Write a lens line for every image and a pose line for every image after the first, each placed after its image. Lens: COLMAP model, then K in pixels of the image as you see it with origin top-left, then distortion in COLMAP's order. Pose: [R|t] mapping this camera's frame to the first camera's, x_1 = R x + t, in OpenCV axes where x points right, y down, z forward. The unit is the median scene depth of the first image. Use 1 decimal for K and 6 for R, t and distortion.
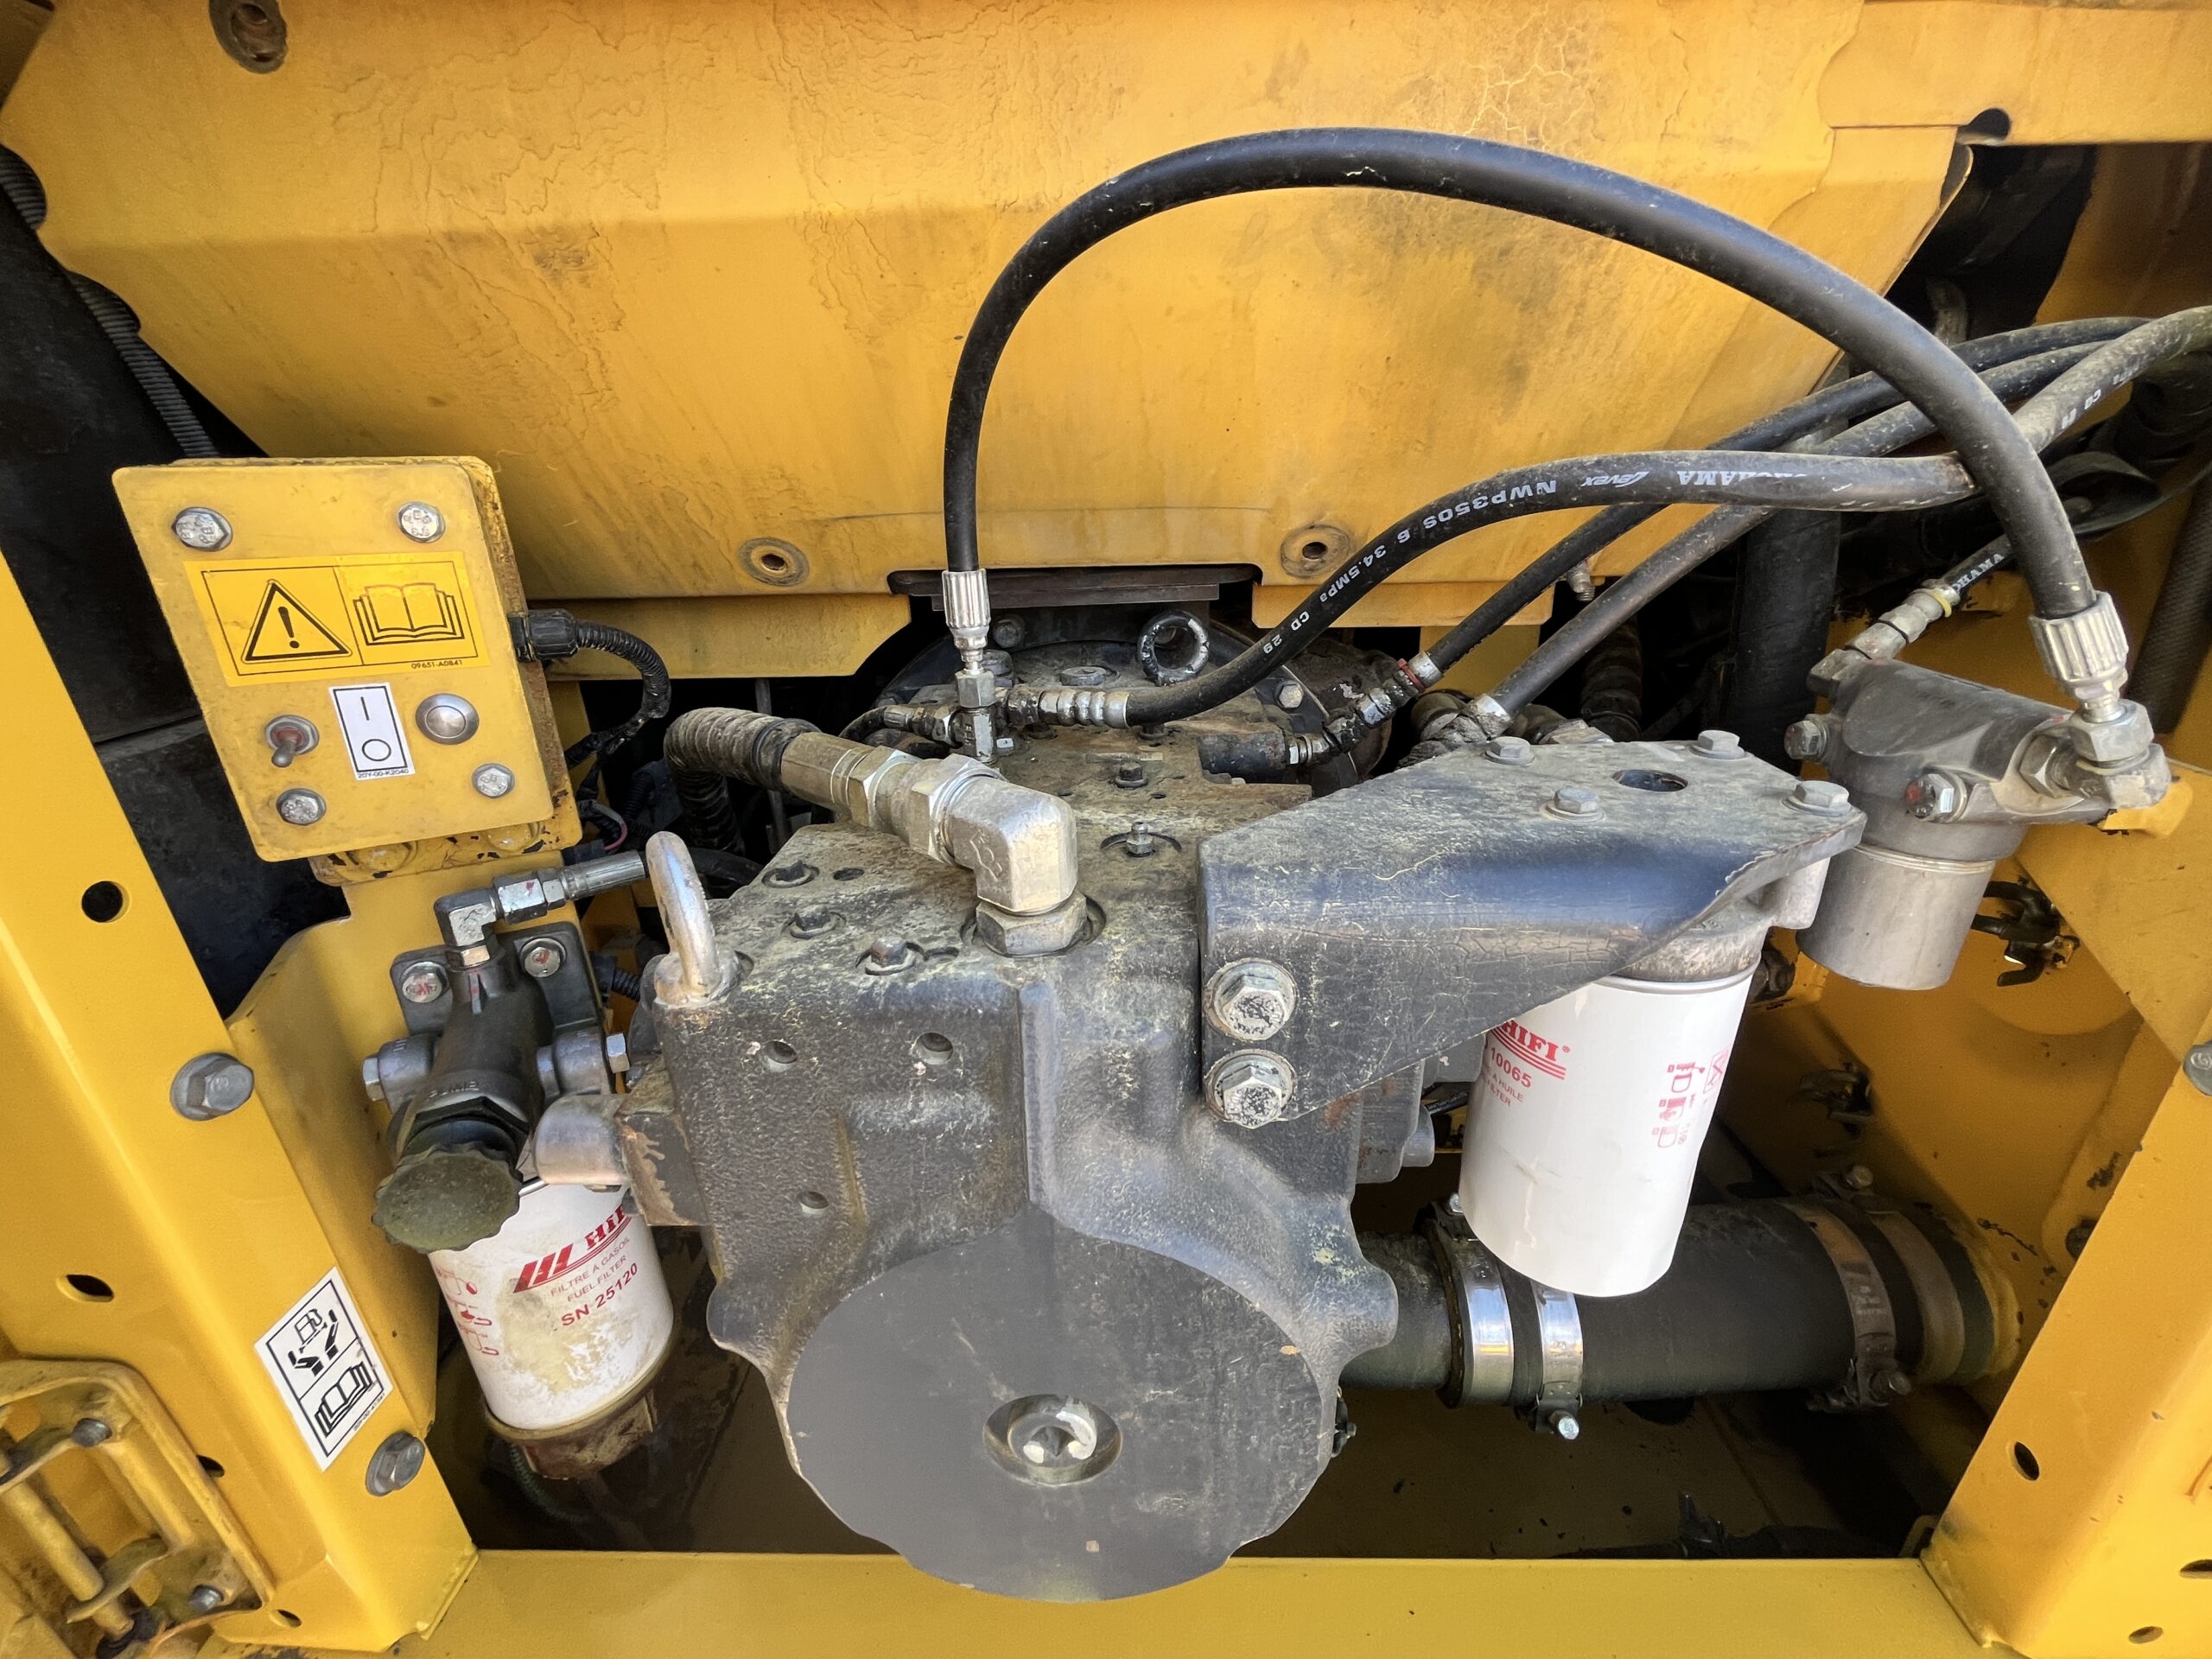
lens RADIAL K [[891.6, 0, 1110.6], [0, 891.6, 825.7], [0, 0, 1]] dist [-0.007683, 0.001391]
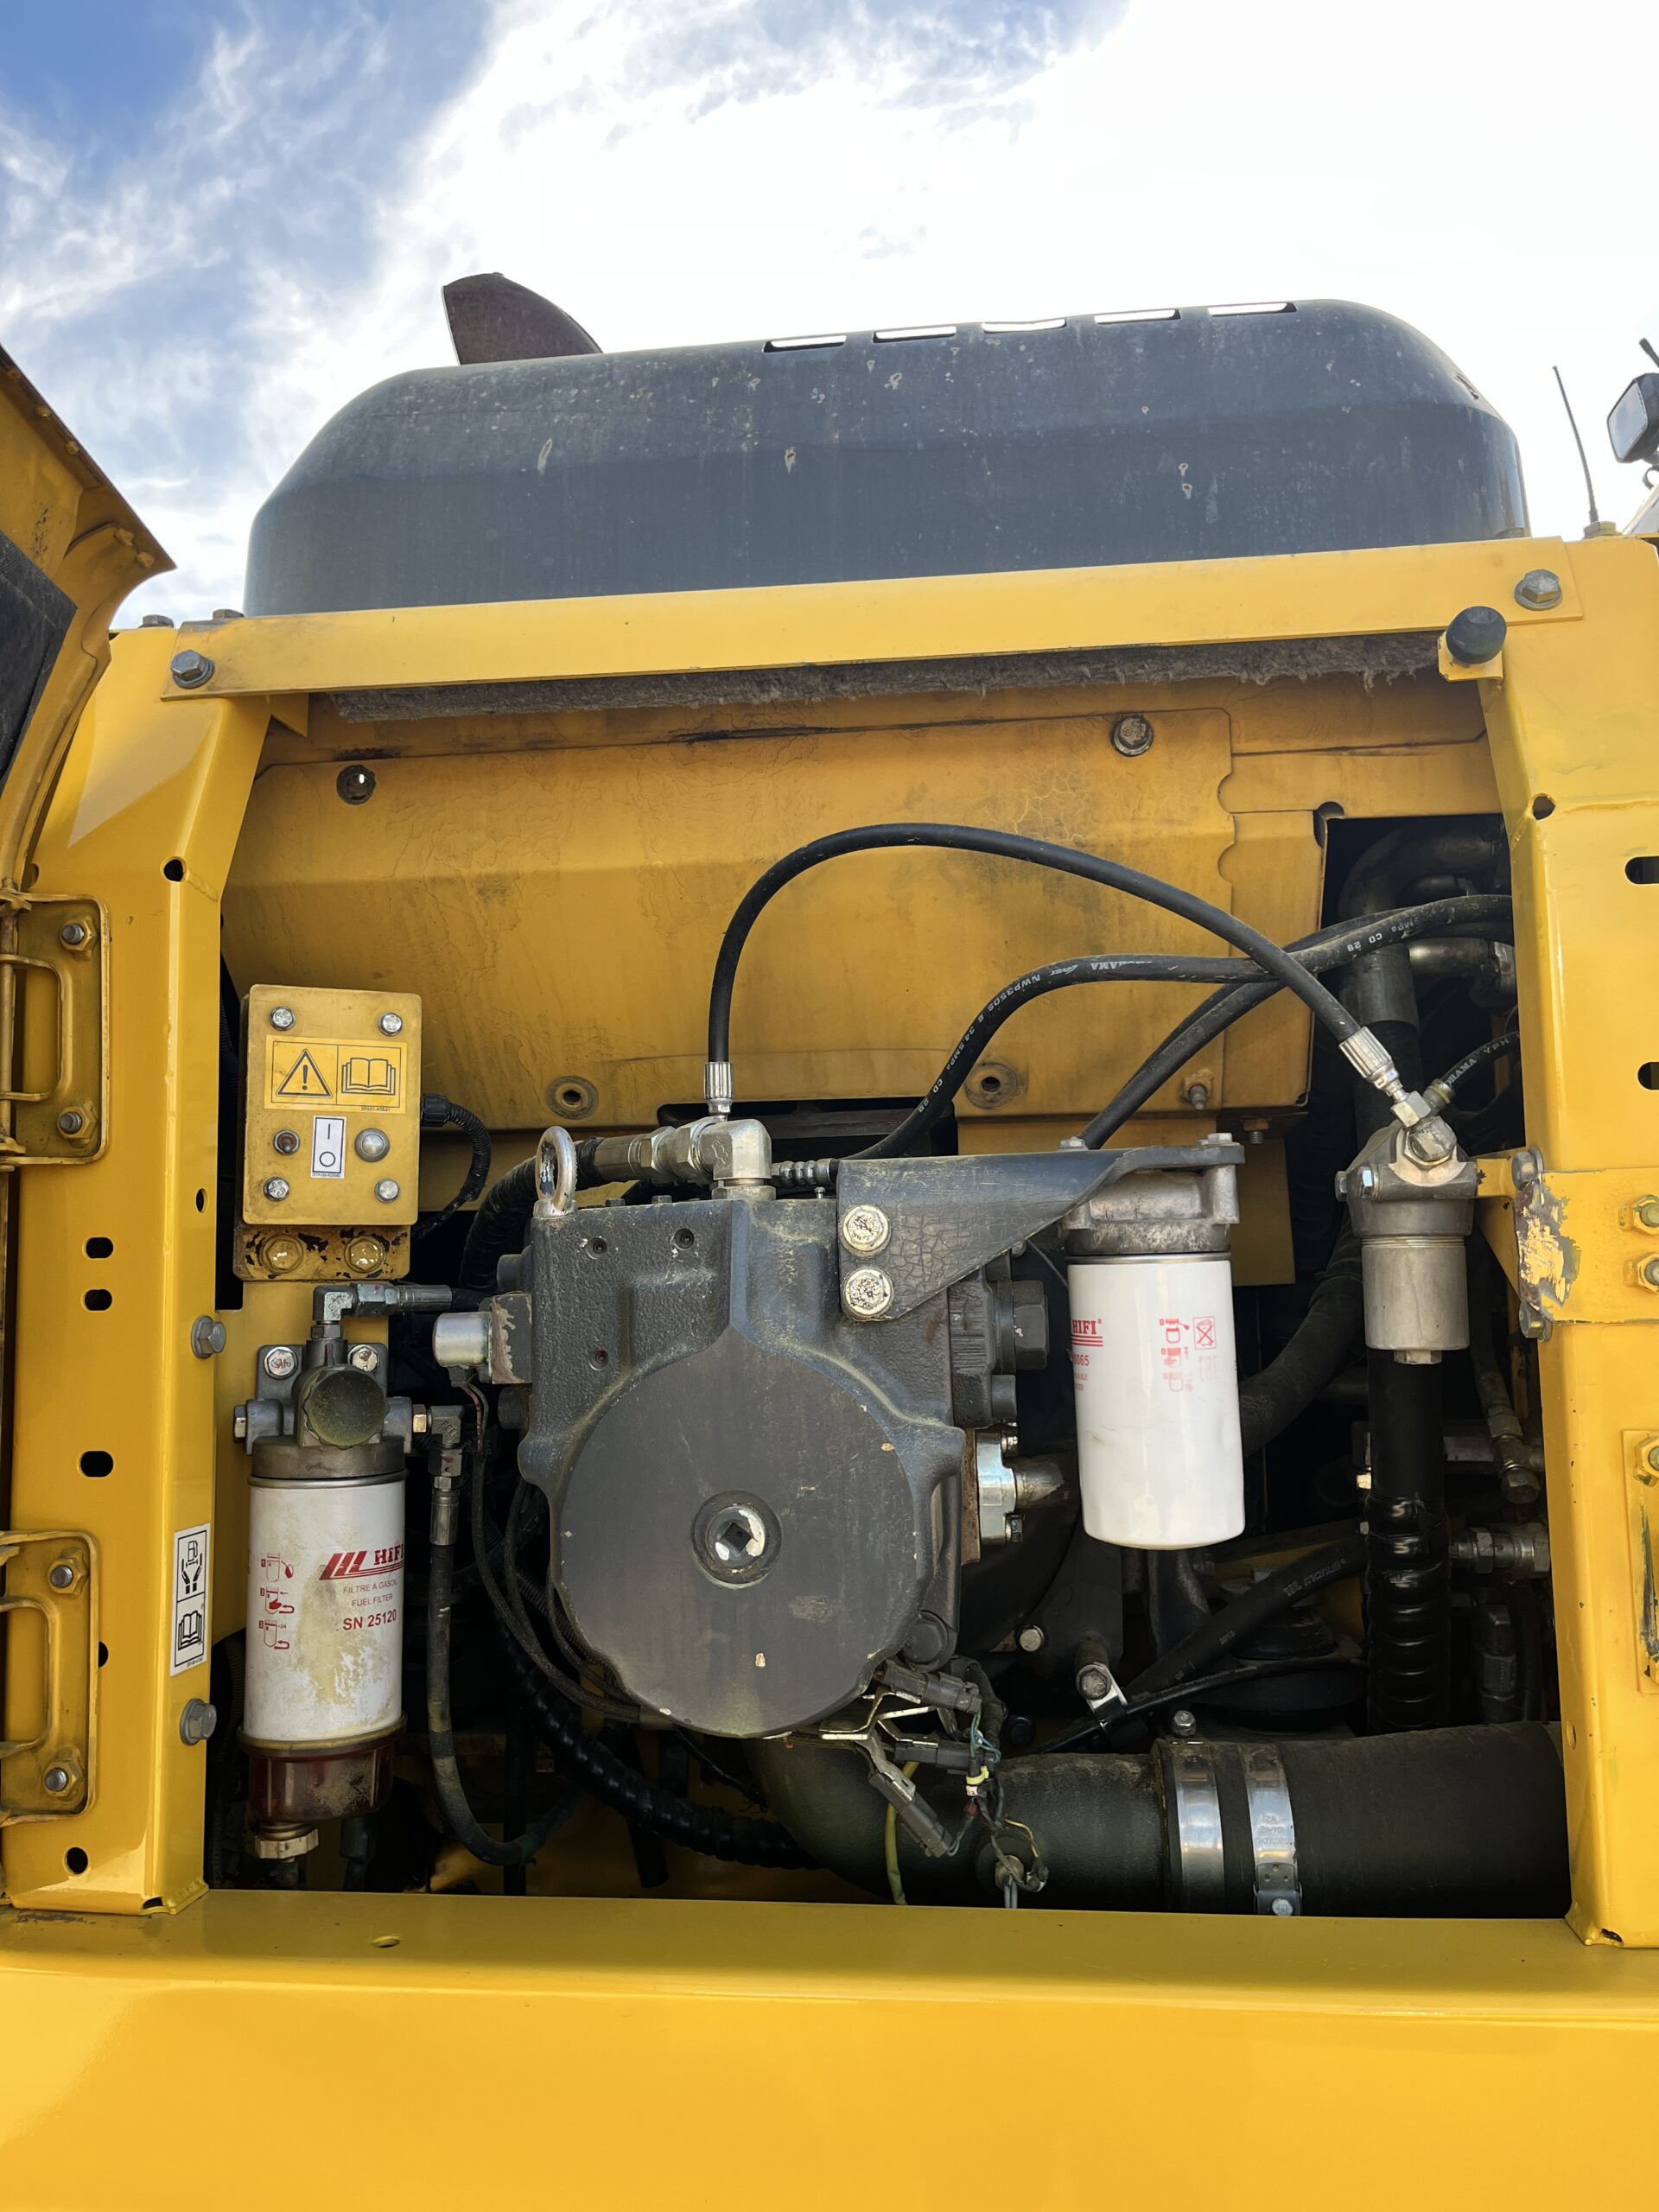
lens RADIAL K [[1655.7, 0, 830.2], [0, 1655.7, 1113.8], [0, 0, 1]] dist [0.043550, -0.055735]
pose [[0.995858, -0.002580, -0.090889, 0.307323], [-0.039810, 0.886327, -0.461346, 1.190111], [0.081747, 0.463053, 0.882553, -1.564901]]
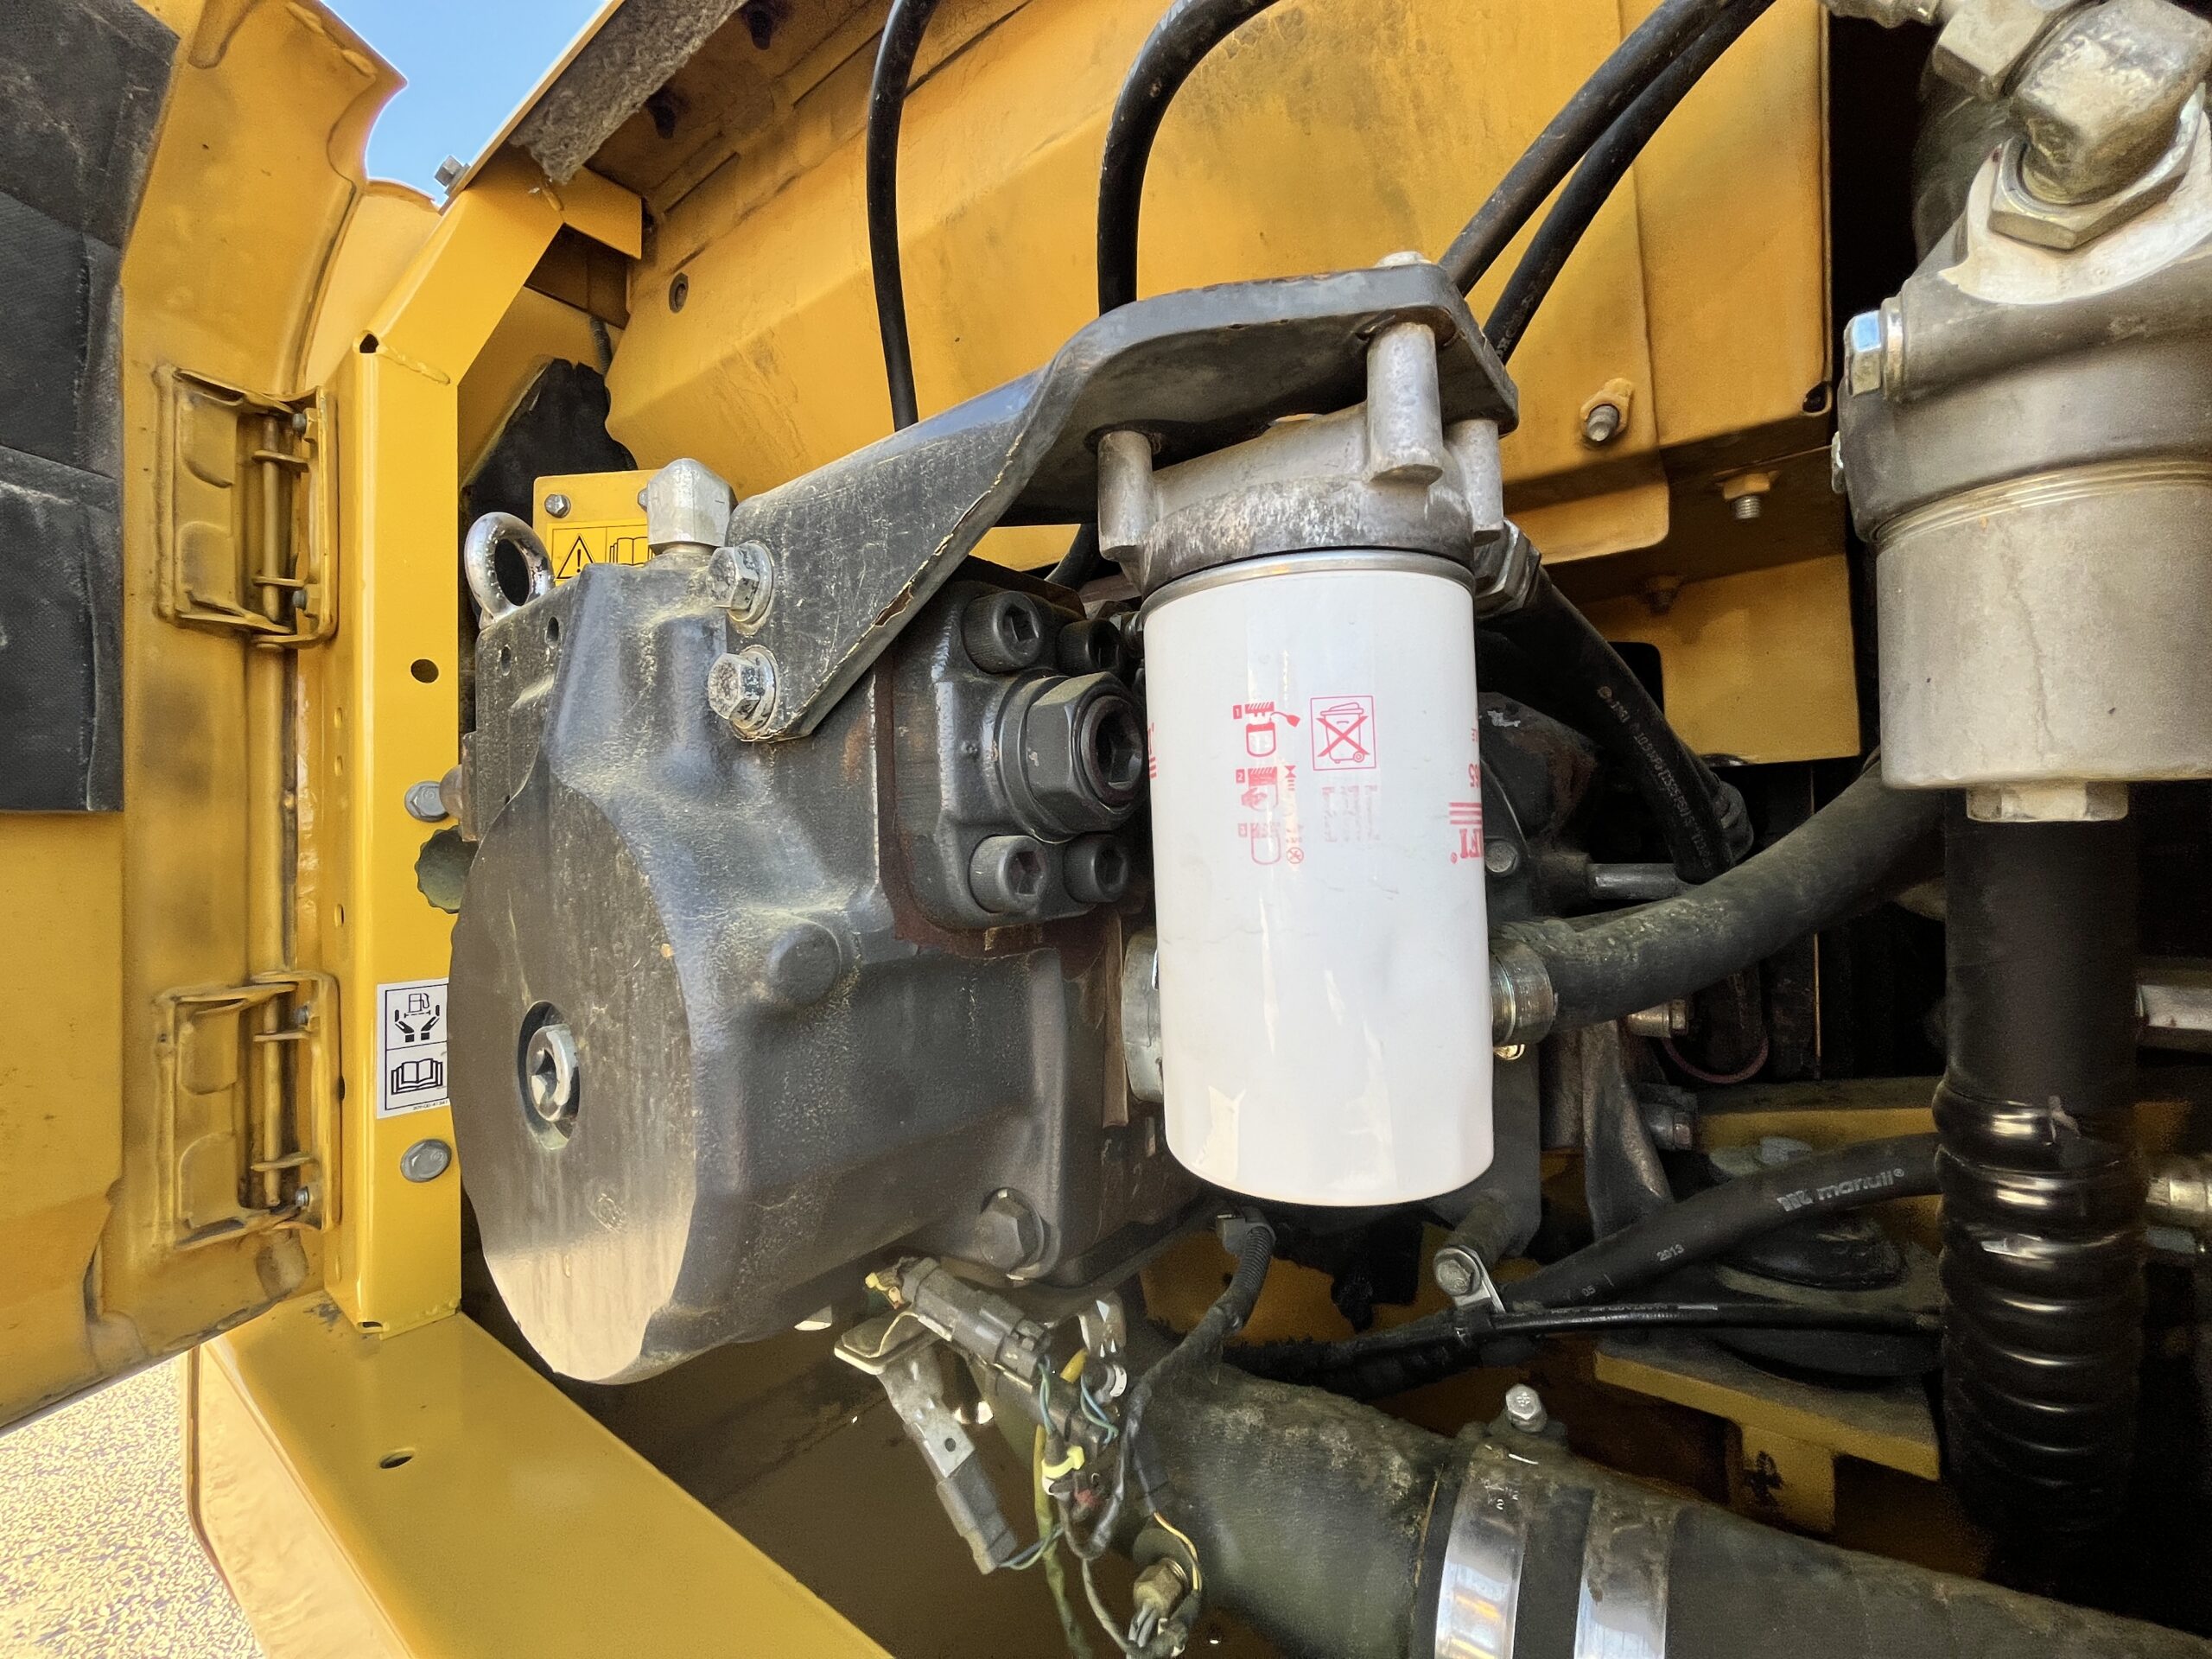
lens RADIAL K [[891.6, 0, 1115.3], [0, 891.6, 828.8], [0, 0, 1]] dist [-0.007683, 0.001391]
pose [[0.819356, 0.002432, -0.573280, 0.878867], [-0.221605, 0.923602, -0.312809, 0.547054], [0.528722, 0.383344, 0.757298, 0.445102]]
